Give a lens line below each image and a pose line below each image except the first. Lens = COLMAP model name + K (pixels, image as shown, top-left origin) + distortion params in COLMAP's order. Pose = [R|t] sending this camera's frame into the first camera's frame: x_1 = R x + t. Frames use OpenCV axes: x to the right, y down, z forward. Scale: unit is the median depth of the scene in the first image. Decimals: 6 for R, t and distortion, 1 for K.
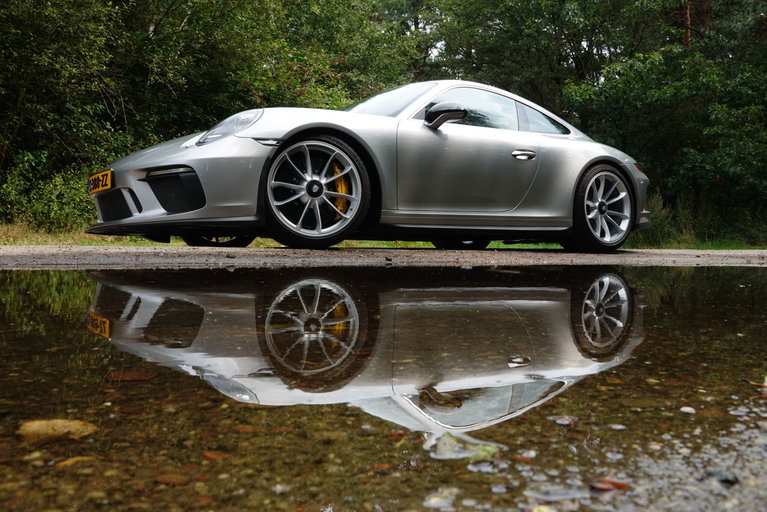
lens RADIAL K [[732.4, 0, 386.1], [0, 732.4, 254.4], [0, 0, 1]] dist [0.002661, 0.000000]
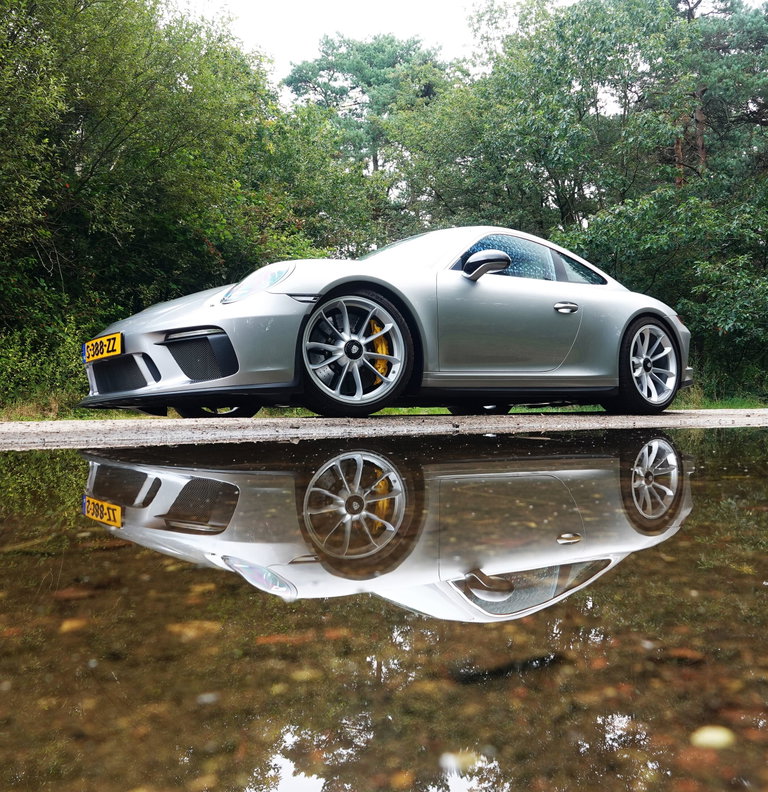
lens RADIAL K [[853.1, 0, 388.9], [0, 853.1, 393.8], [0, 0, 1]] dist [-0.010731, 0.000000]
pose [[0.996840, -0.024430, 0.075588, -0.105781], [0.027234, 0.998970, -0.036287, 0.002080], [-0.074624, 0.038231, 0.996479, -0.025757]]
